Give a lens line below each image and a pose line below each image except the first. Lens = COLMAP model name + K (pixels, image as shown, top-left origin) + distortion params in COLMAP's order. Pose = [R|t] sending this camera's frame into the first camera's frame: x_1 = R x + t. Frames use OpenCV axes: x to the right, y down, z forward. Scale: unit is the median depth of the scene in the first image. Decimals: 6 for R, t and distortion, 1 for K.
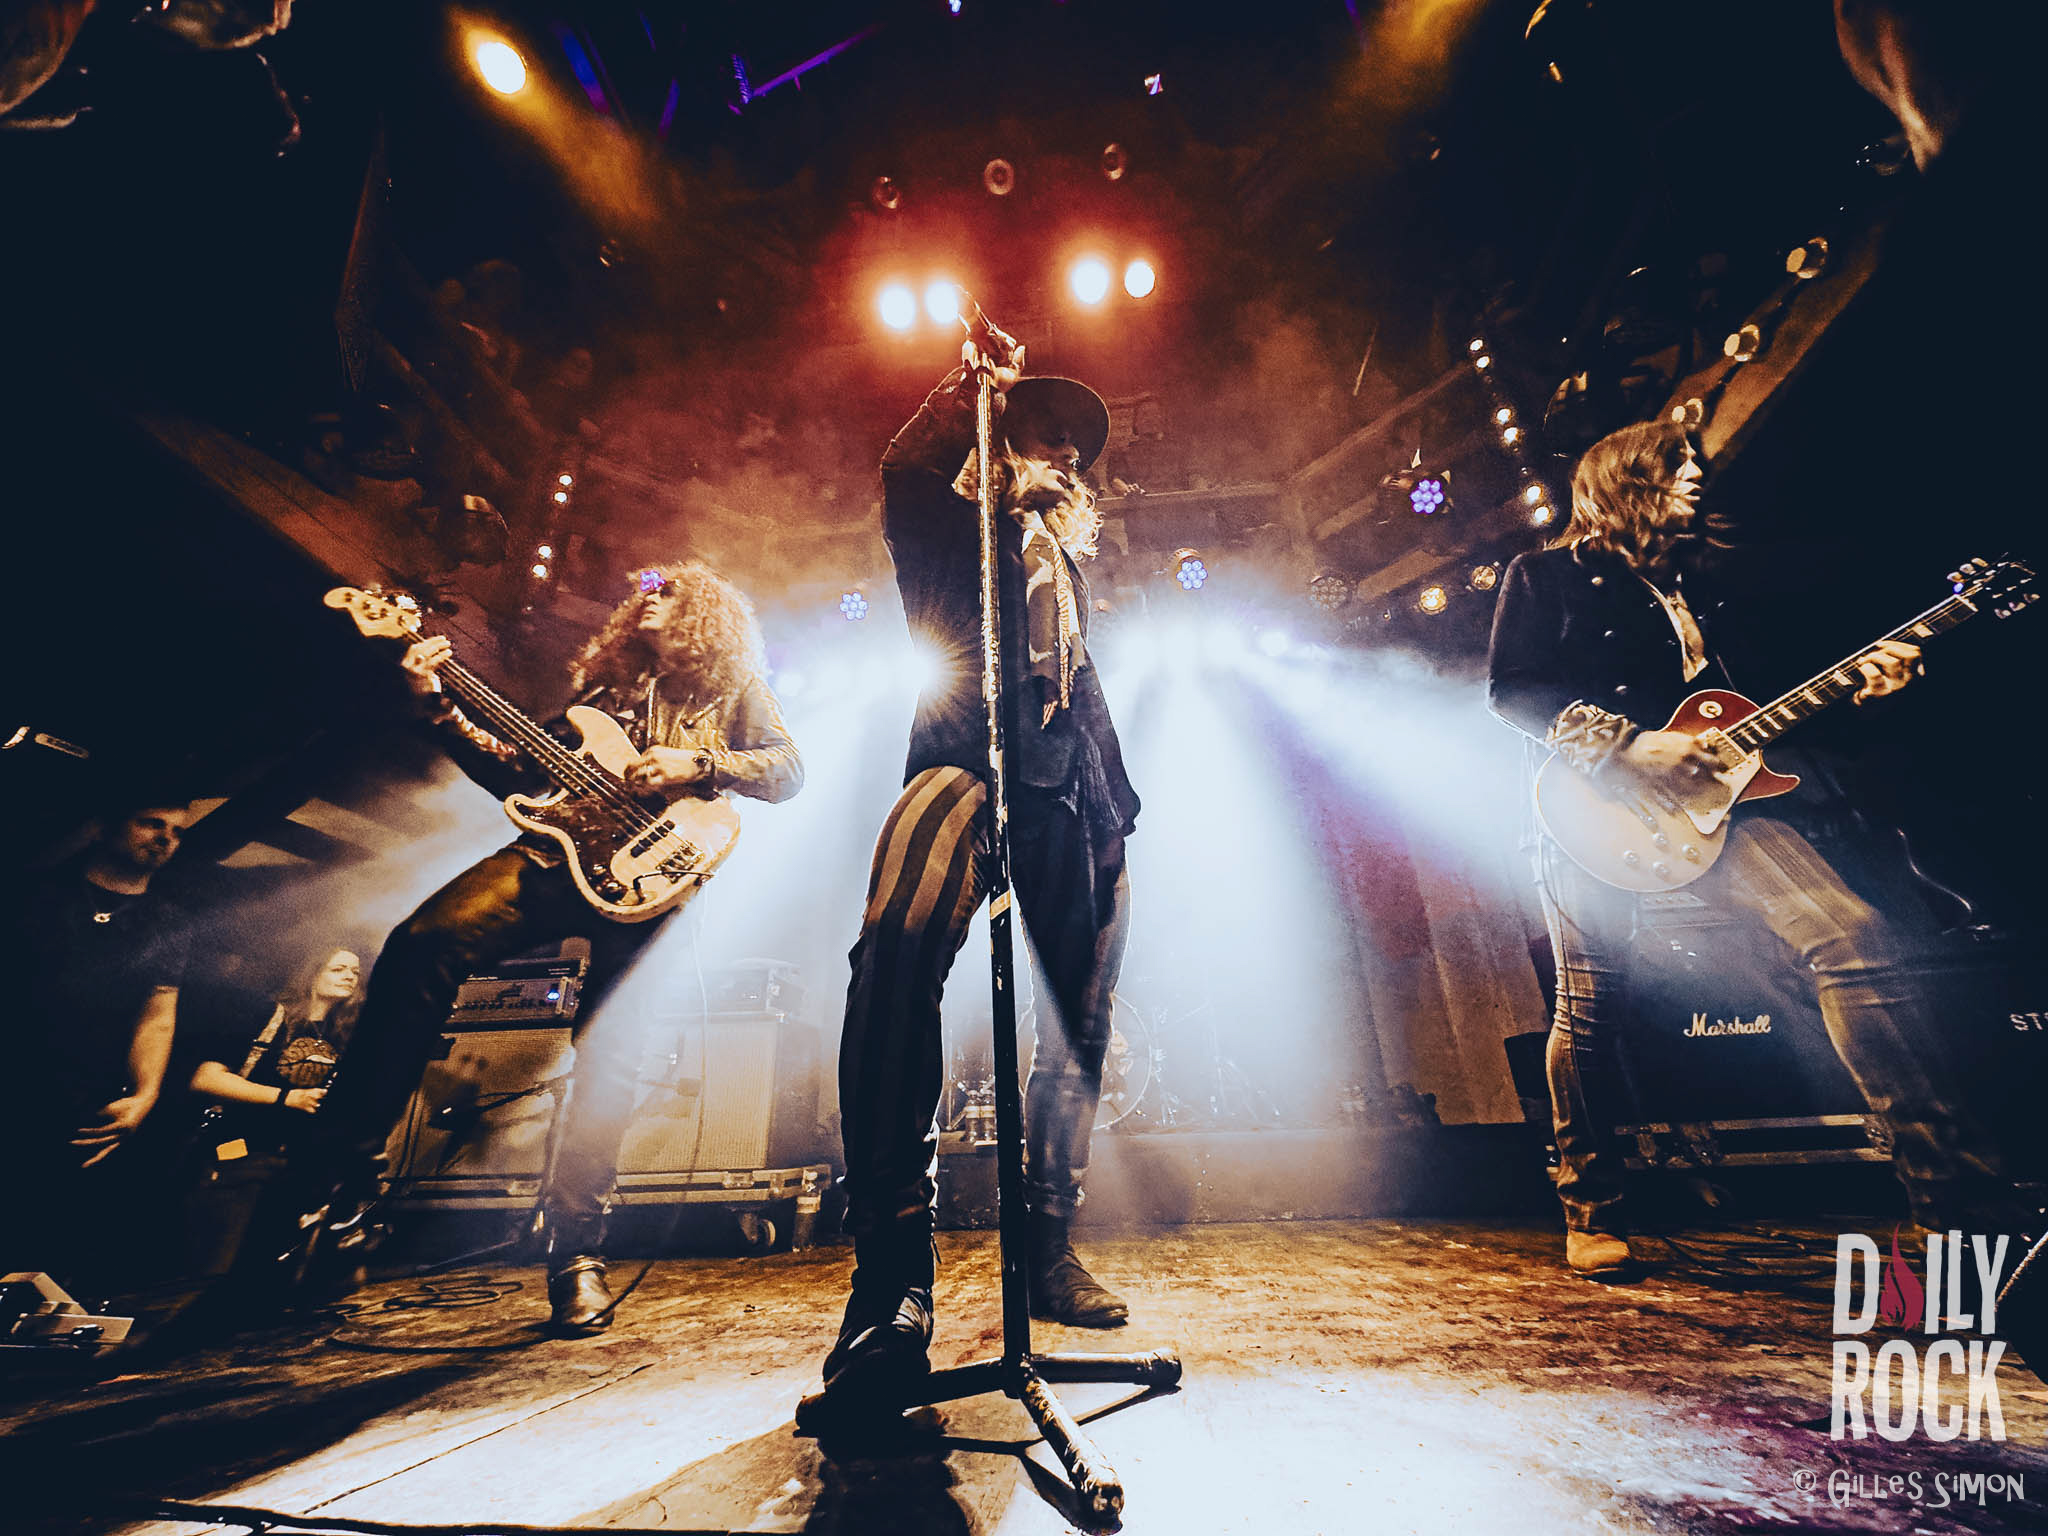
lens RADIAL K [[818.4, 0, 1024.0], [0, 818.4, 768.0], [0, 0, 1]] dist [-0.001357, -0.000065]
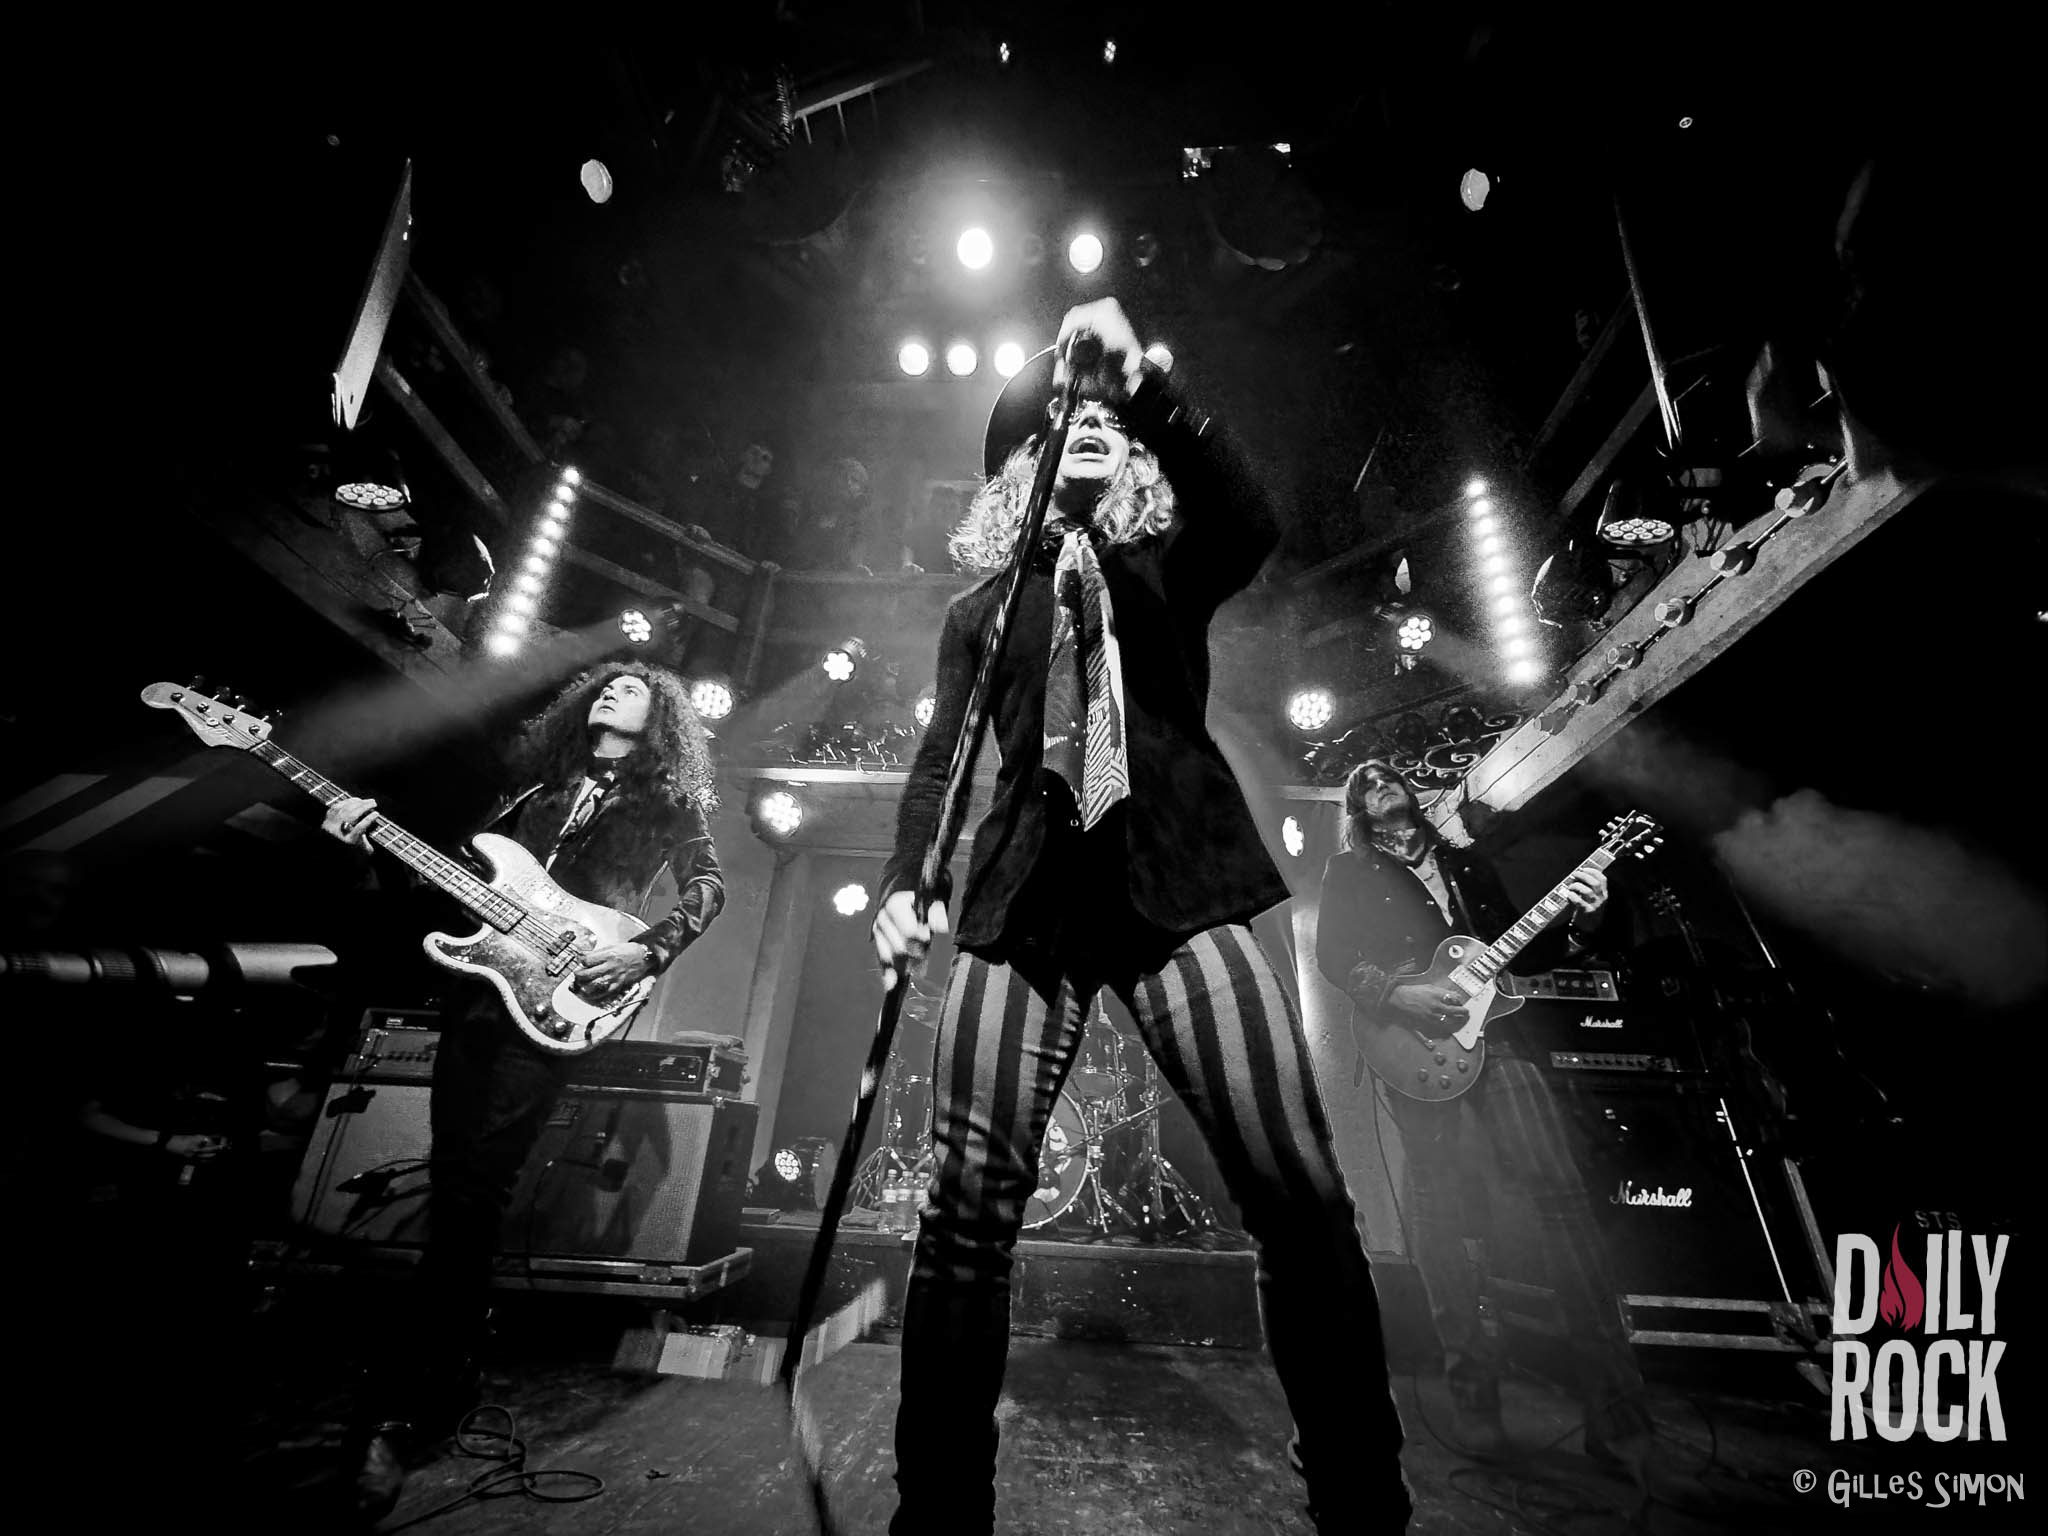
lens RADIAL K [[818.4, 0, 1024.0], [0, 818.4, 768.0], [0, 0, 1]] dist [-0.001357, -0.000065]
pose [[0.993743, 0.105689, 0.036107, -0.010365], [-0.105249, 0.994349, -0.013899, -0.114475], [-0.037372, 0.010012, 0.999251, 0.003554]]
